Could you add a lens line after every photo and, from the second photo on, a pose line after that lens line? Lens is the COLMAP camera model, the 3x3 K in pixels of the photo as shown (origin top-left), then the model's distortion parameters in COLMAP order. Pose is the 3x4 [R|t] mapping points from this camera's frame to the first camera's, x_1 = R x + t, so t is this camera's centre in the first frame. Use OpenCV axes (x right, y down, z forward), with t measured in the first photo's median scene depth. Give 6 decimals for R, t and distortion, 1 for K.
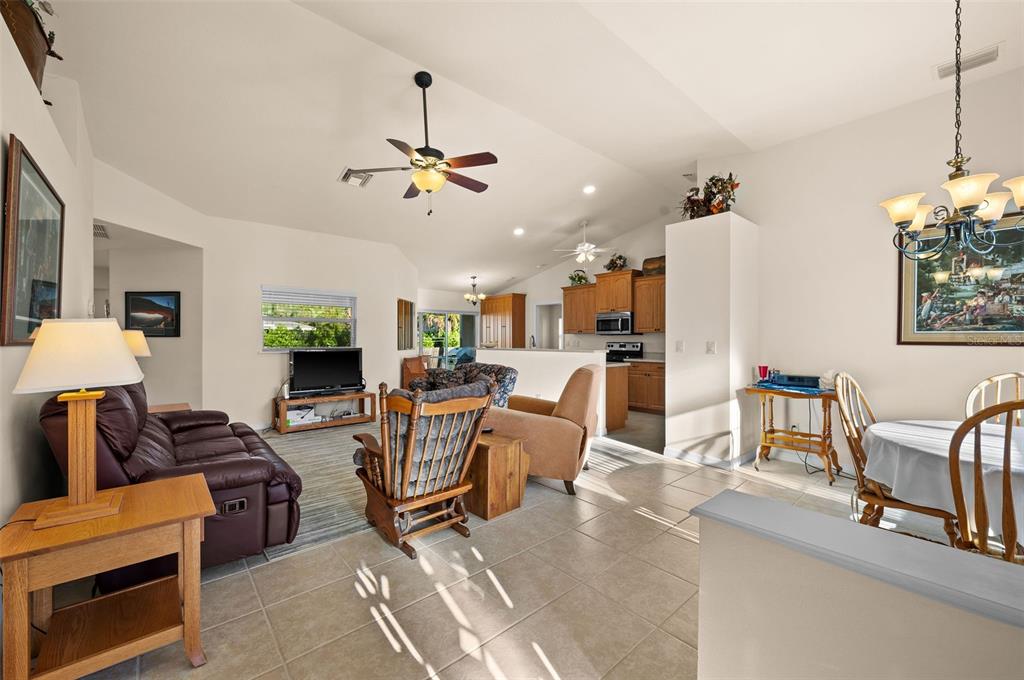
lens RADIAL K [[409.5, 0, 514.9], [0, 409.5, 340.1], [0, 0, 1]] dist [-0.001080, -0.000064]
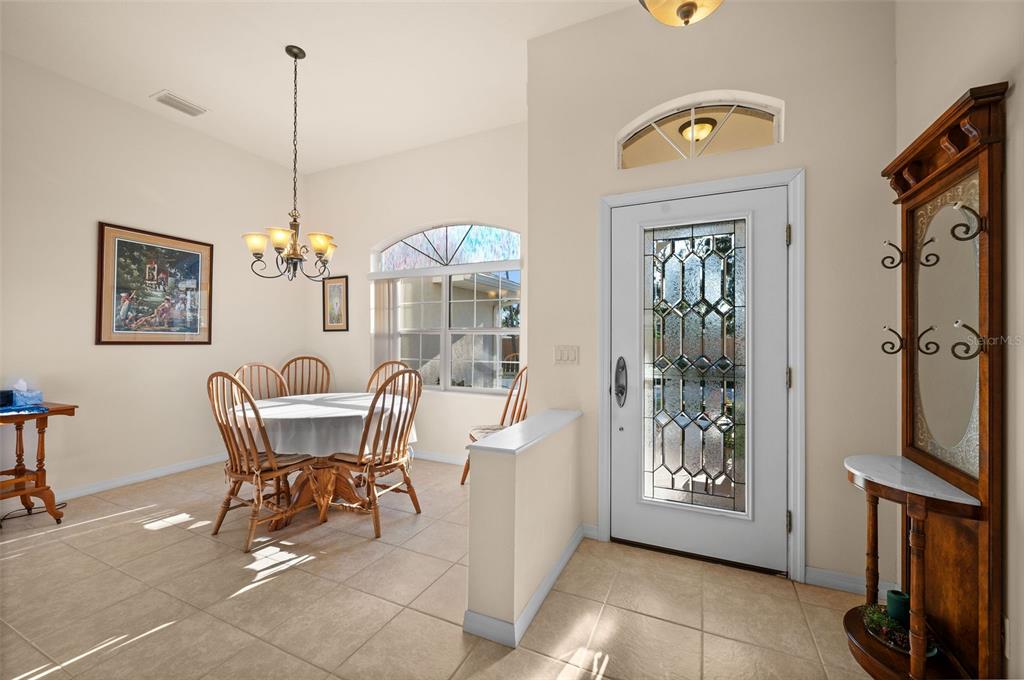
lens RADIAL K [[409.5, 0, 517.0], [0, 409.5, 337.1], [0, 0, 1]] dist [-0.001080, -0.000064]
pose [[-0.407970, 0.003330, 0.912989, -0.322666], [-0.001937, 0.999988, -0.004512, -0.004026], [-0.912993, -0.003609, -0.407959, 0.525413]]
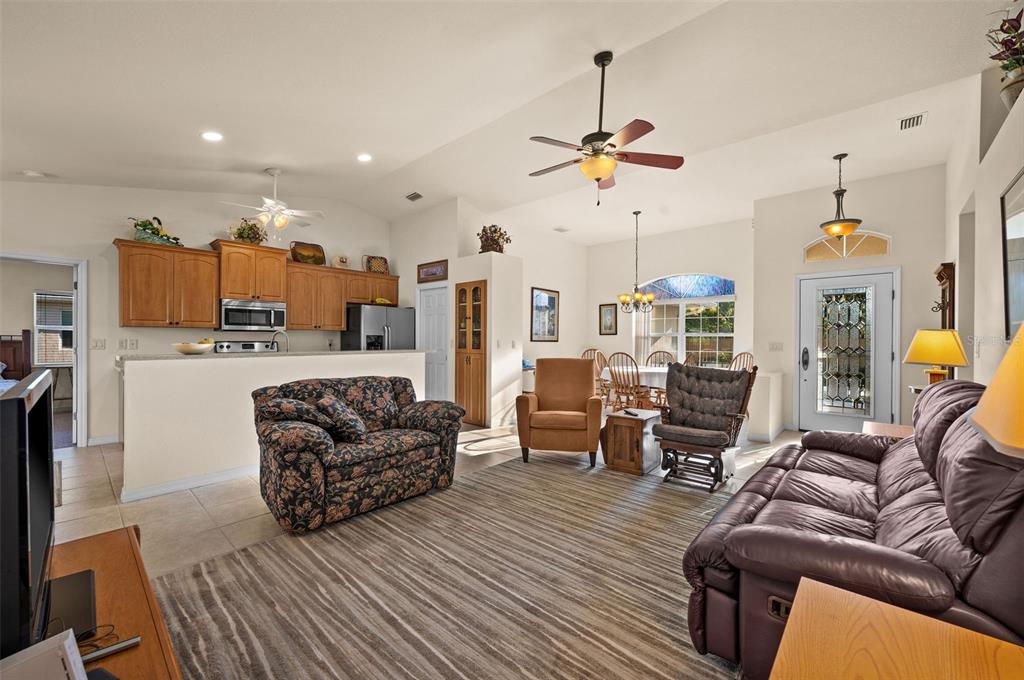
lens RADIAL K [[409.5, 0, 511.8], [0, 409.5, 341.6], [0, 0, 1]] dist [-0.001080, -0.000064]
pose [[-0.123688, -0.005974, 0.992303, -1.199776], [-0.004244, 0.999976, 0.005491, 0.000080], [-0.992312, -0.003533, -0.123711, 1.416936]]
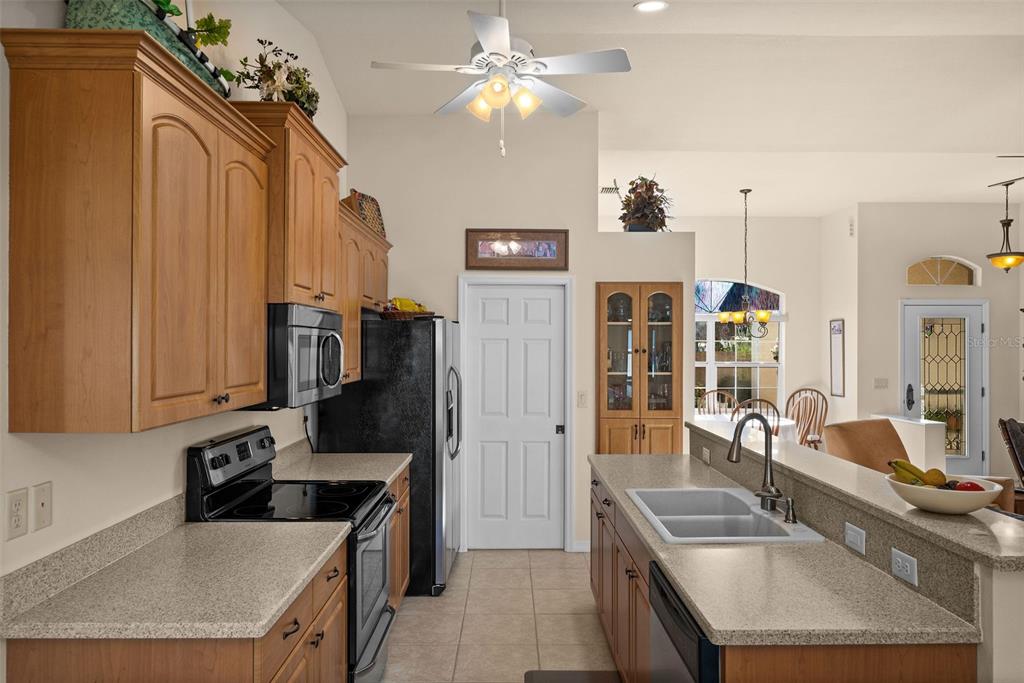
lens RADIAL K [[687.3, 0, 514.9], [0, 687.3, 346.4], [0, 0, 1]] dist [0.002857, 0.000854]
pose [[-0.762000, -0.007235, 0.647537, -0.224895], [-0.005449, 0.999974, 0.004762, -0.107645], [-0.647554, 0.000100, -0.762019, 2.758692]]
